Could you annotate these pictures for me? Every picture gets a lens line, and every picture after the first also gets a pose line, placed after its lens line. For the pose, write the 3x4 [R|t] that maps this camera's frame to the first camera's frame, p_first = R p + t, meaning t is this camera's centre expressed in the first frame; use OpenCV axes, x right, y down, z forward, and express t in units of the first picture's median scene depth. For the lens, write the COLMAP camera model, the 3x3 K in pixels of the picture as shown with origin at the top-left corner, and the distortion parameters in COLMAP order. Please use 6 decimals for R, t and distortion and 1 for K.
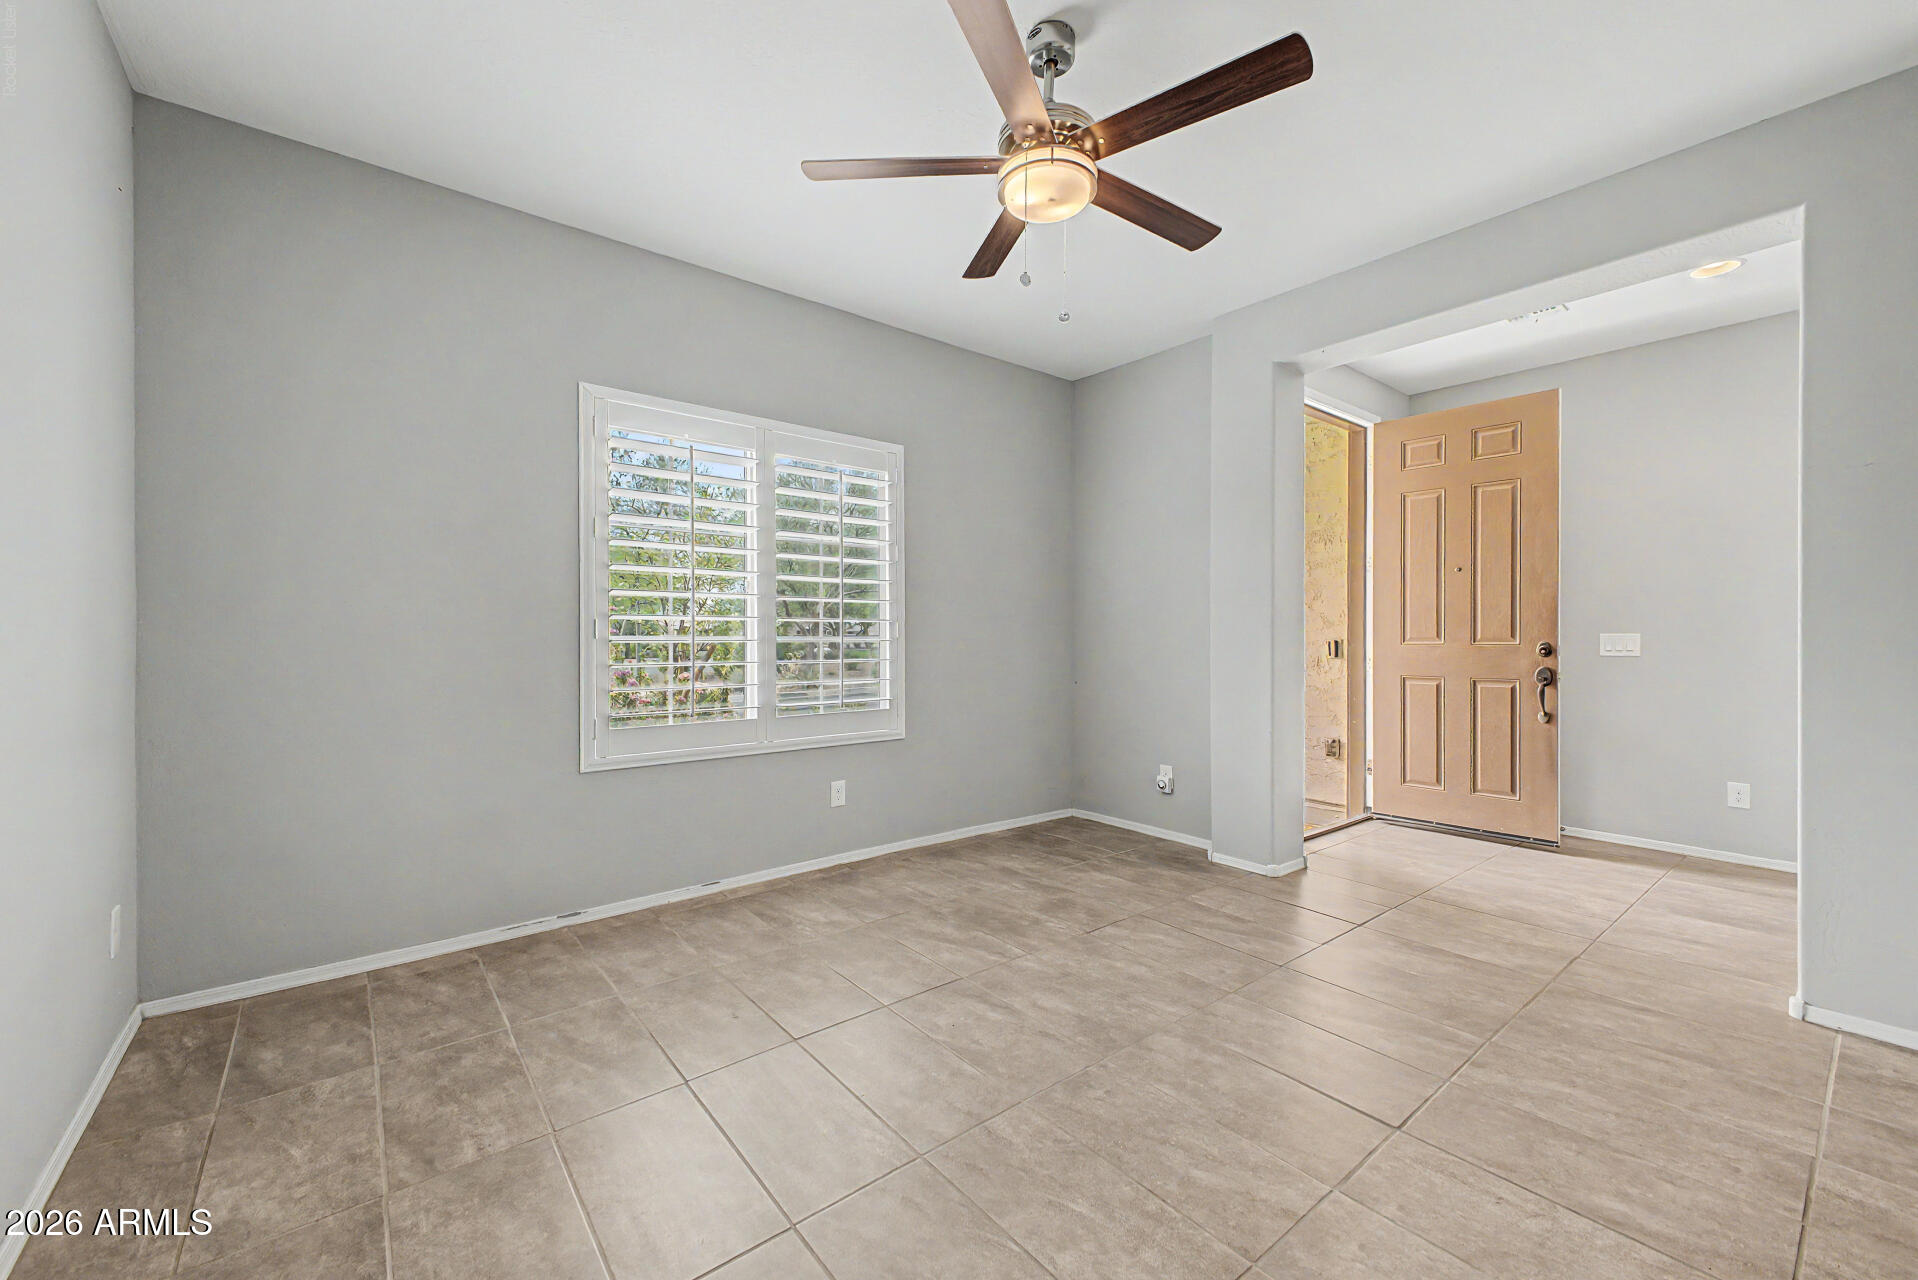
lens RADIAL K [[766.7, 0, 958.5], [0, 766.7, 641.1], [0, 0, 1]] dist [0.017991, -0.004004]
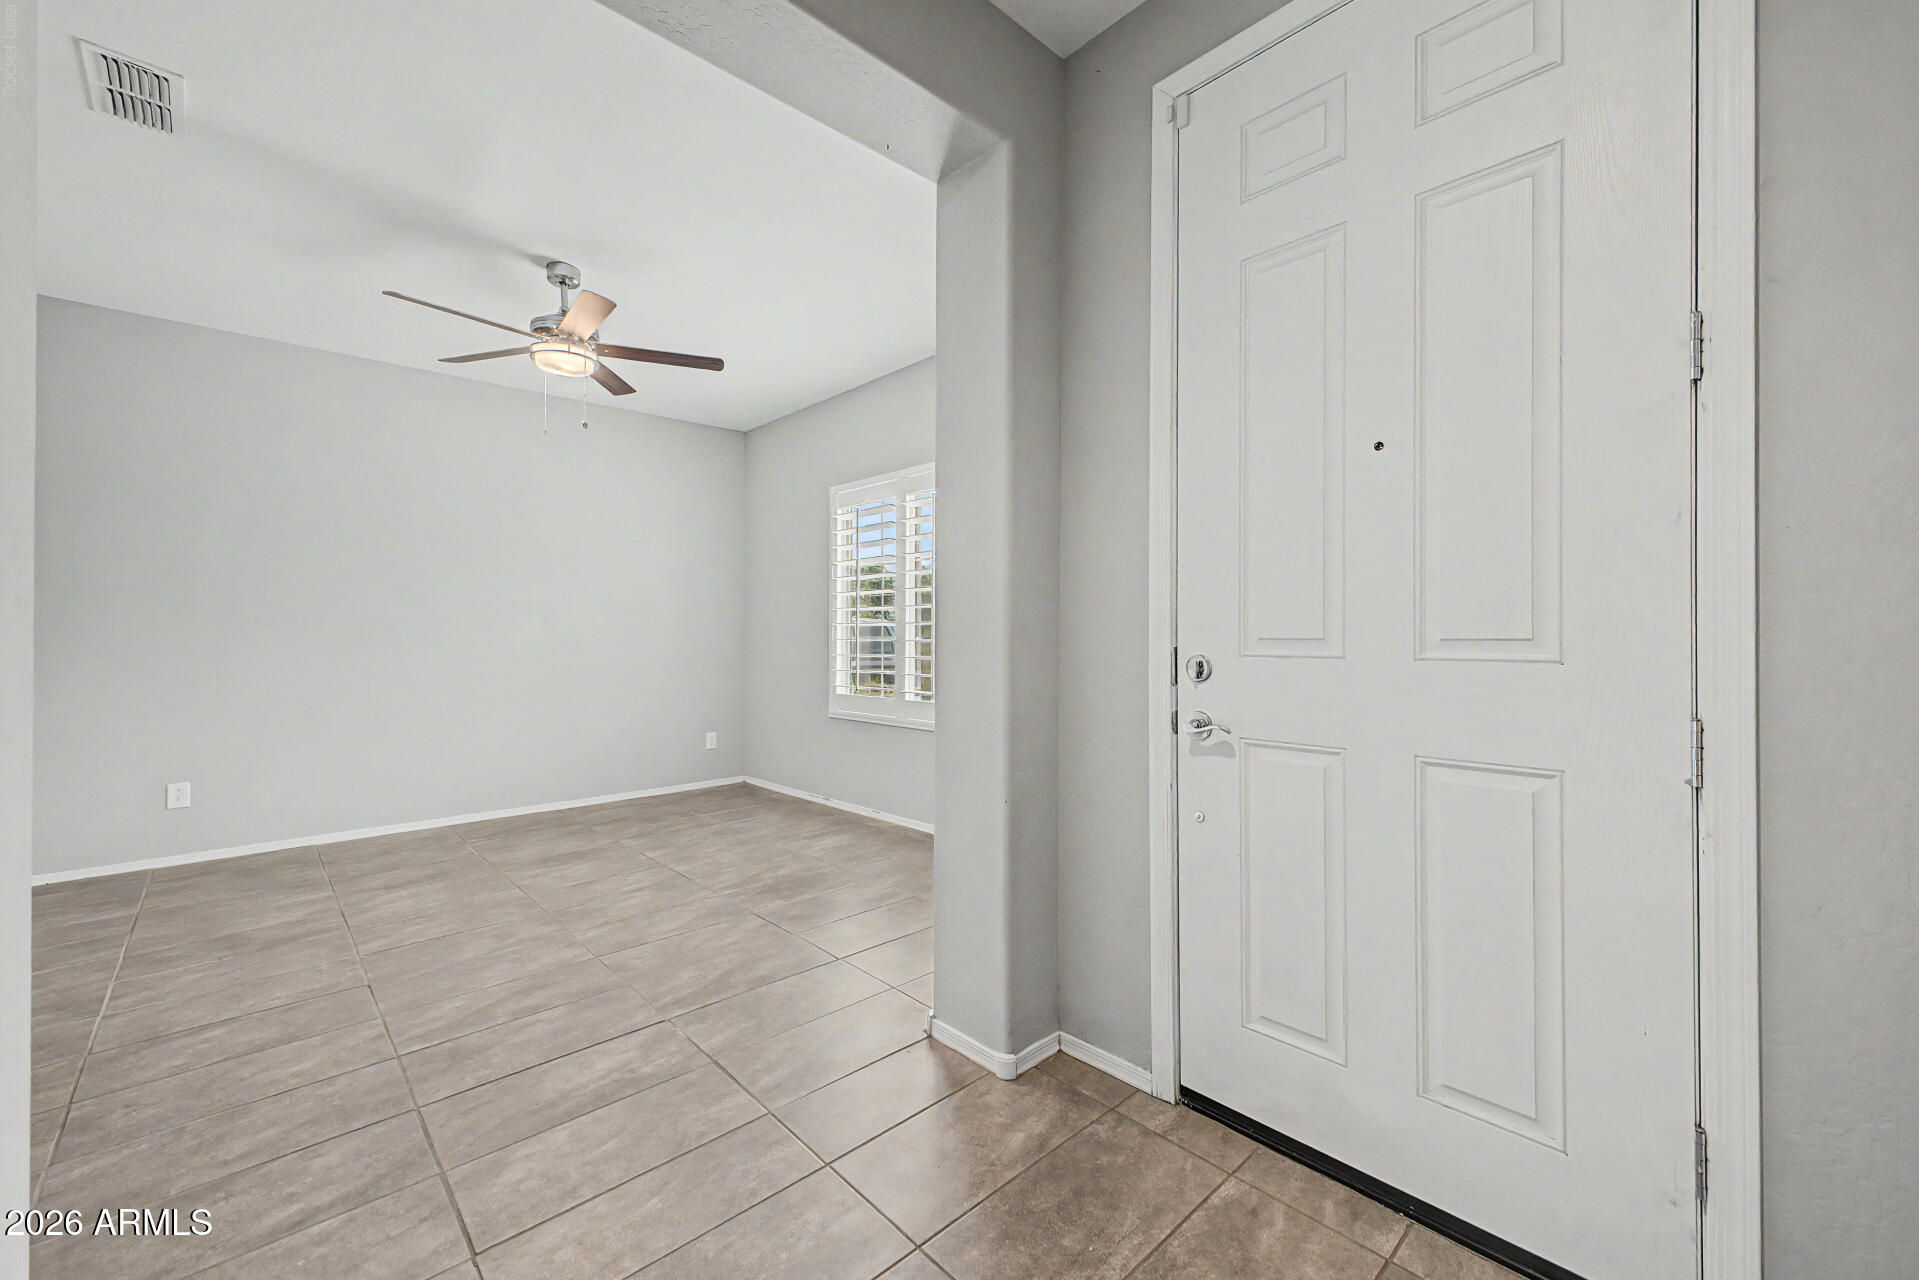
lens RADIAL K [[767.1, 0, 956.9], [0, 767.1, 633.9], [0, 0, 1]] dist [0.017991, -0.004004]
pose [[0.065895, -0.004325, -0.997817, 1.463139], [-0.004720, 0.999978, -0.004646, -0.008522], [0.997815, 0.005016, 0.065873, 1.405047]]
